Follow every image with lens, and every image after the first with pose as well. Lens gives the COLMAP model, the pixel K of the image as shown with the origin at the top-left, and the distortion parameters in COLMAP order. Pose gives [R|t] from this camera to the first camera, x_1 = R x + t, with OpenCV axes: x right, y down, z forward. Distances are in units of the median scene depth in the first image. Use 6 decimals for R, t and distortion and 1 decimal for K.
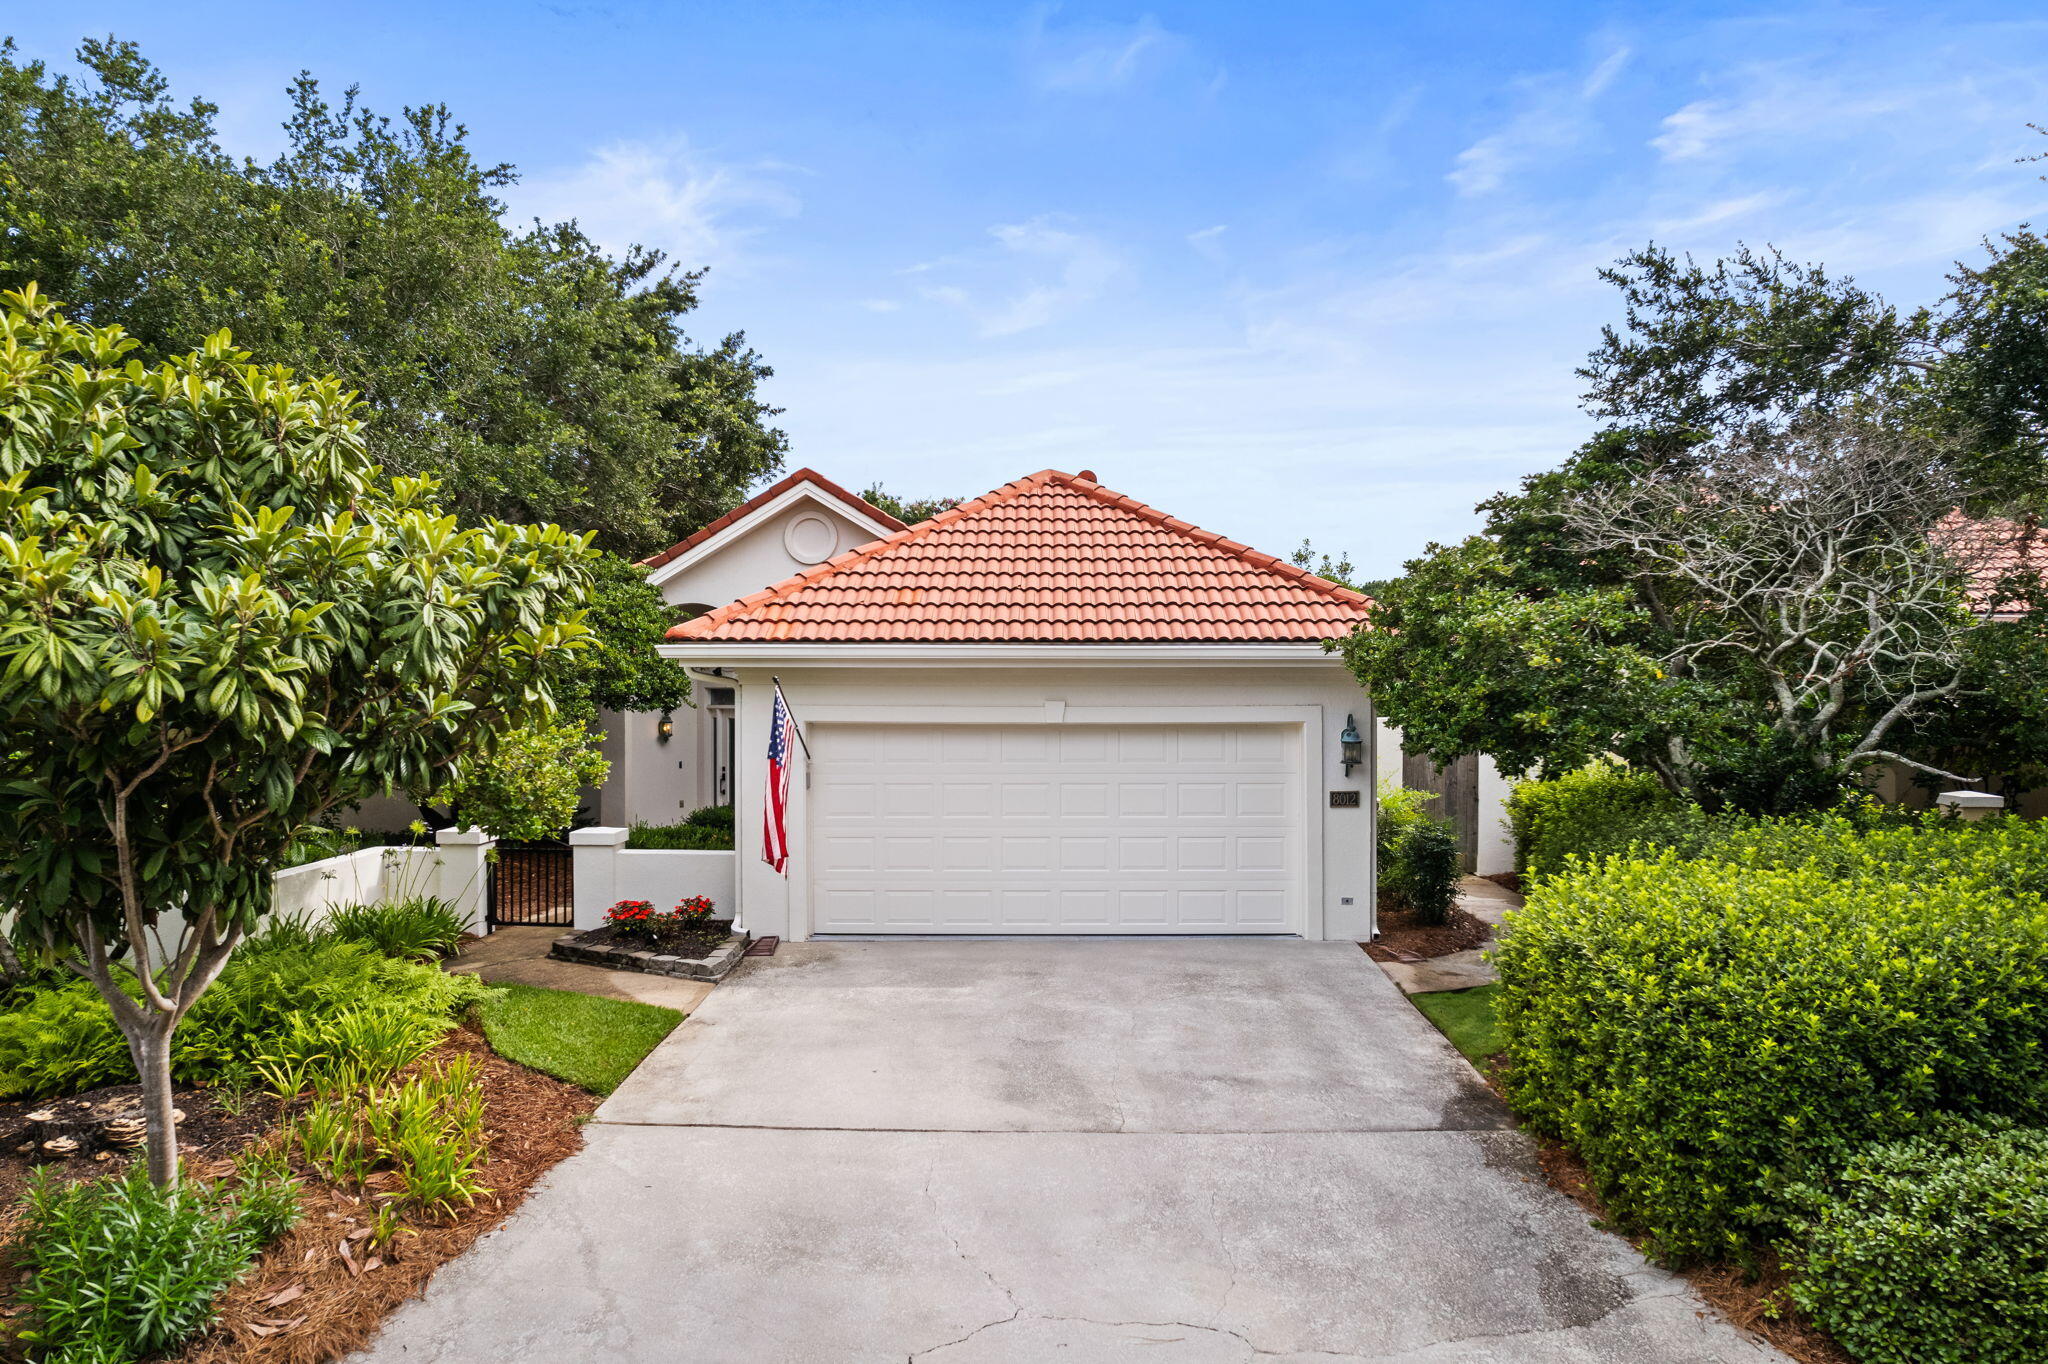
lens RADIAL K [[1313.0, 0, 1015.0], [0, 1313.0, 689.6], [0, 0, 1]] dist [-0.078701, 0.068634]
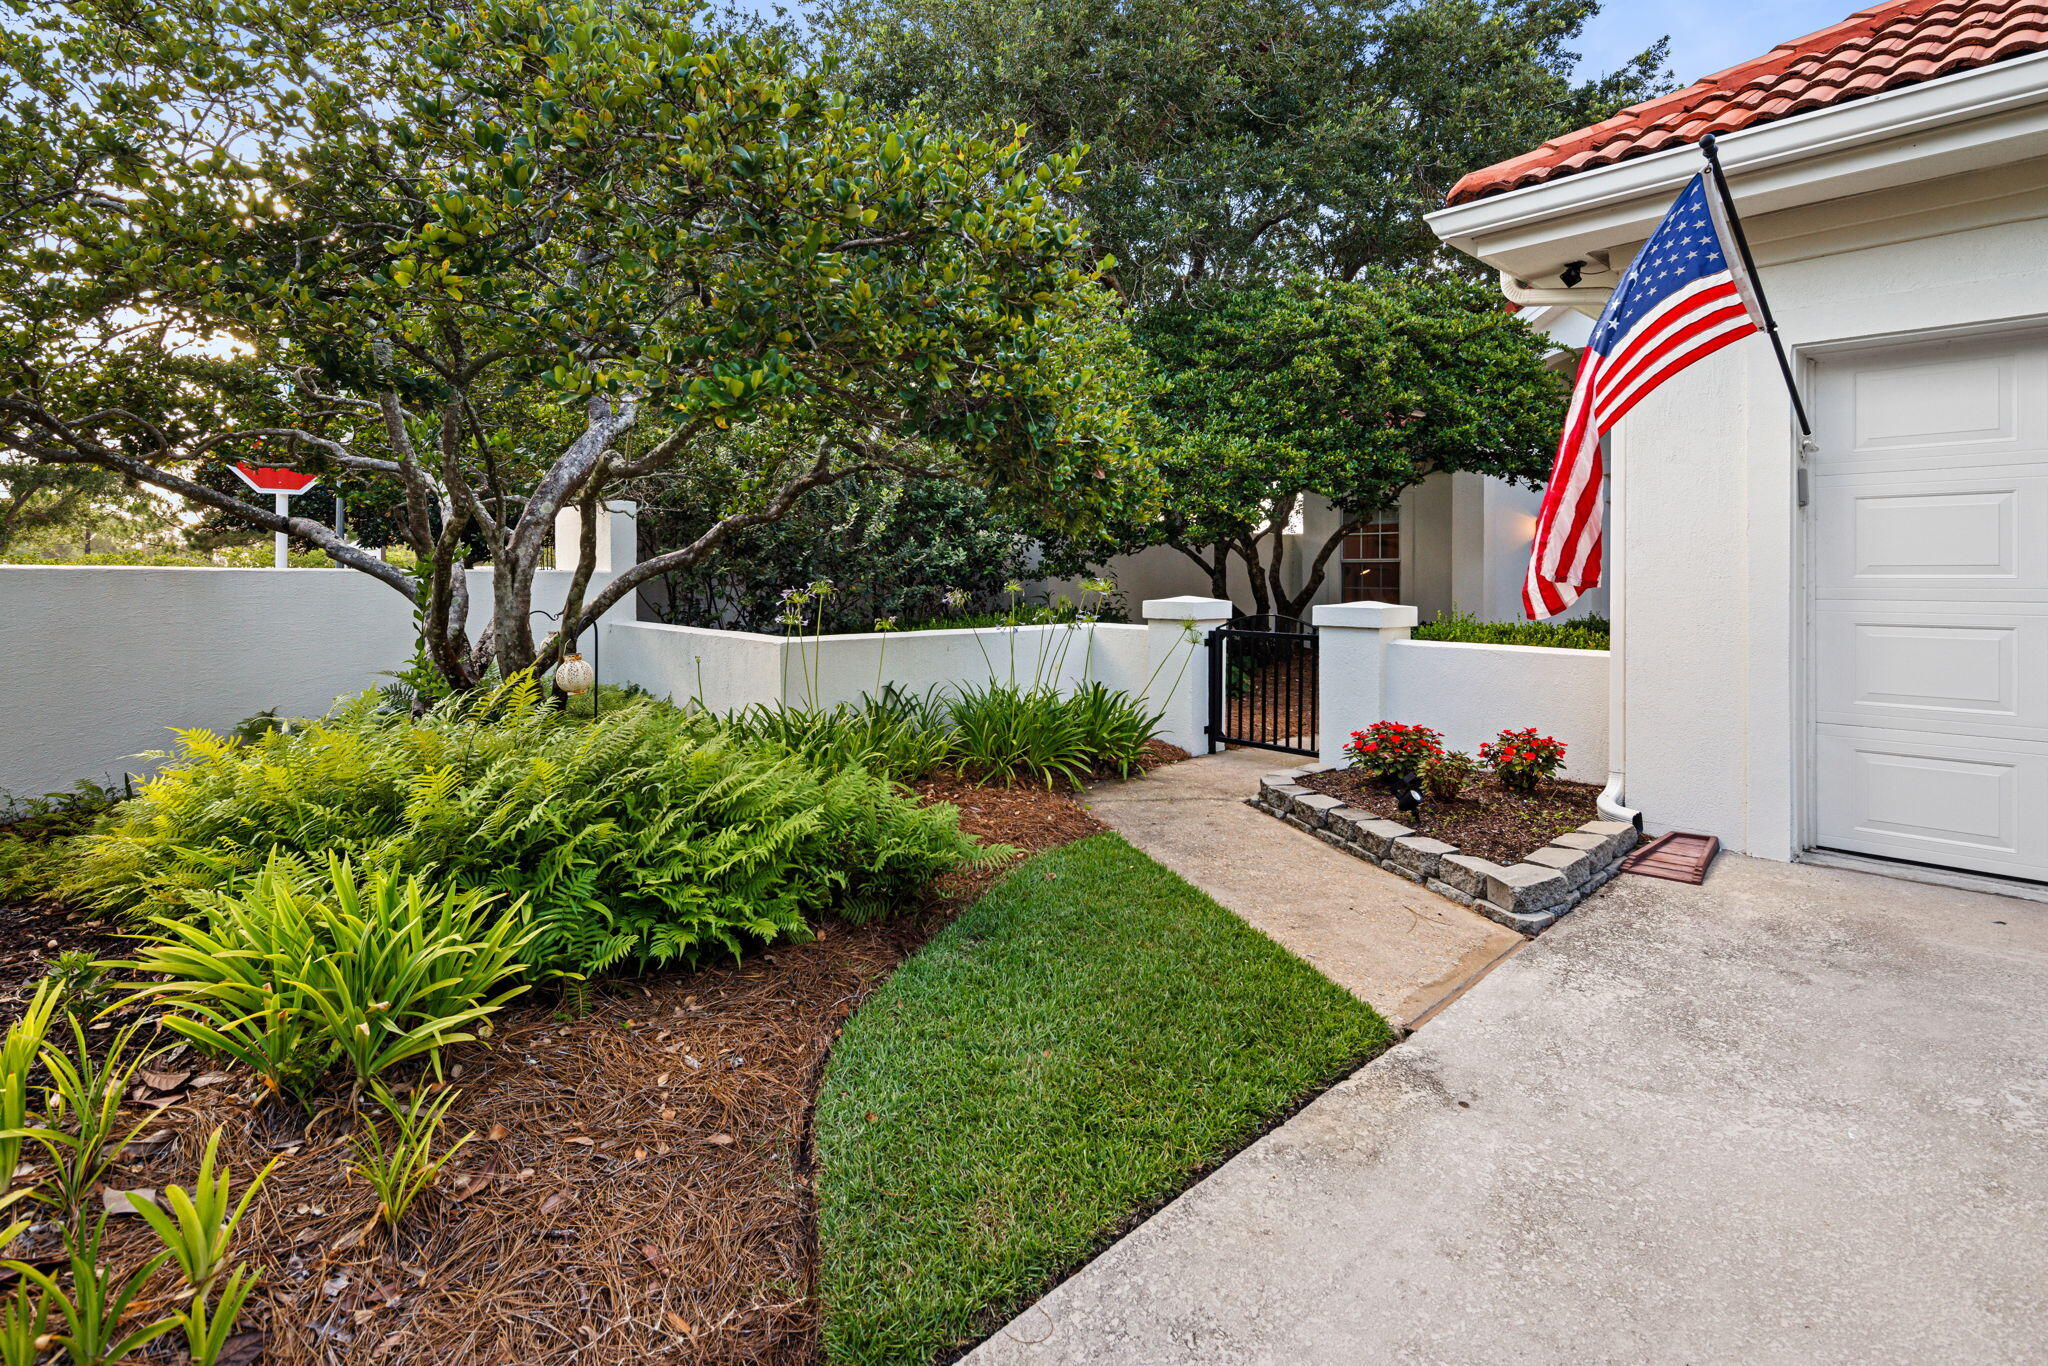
lens RADIAL K [[972.3, 0, 1025.0], [0, 972.3, 570.2], [0, 0, 1]] dist [0.000054, 0.000042]
pose [[0.694593, -0.003108, -0.719396, -0.104718], [-0.007717, 0.999901, -0.011772, 0.101324], [0.719361, 0.013728, 0.694500, 0.587906]]
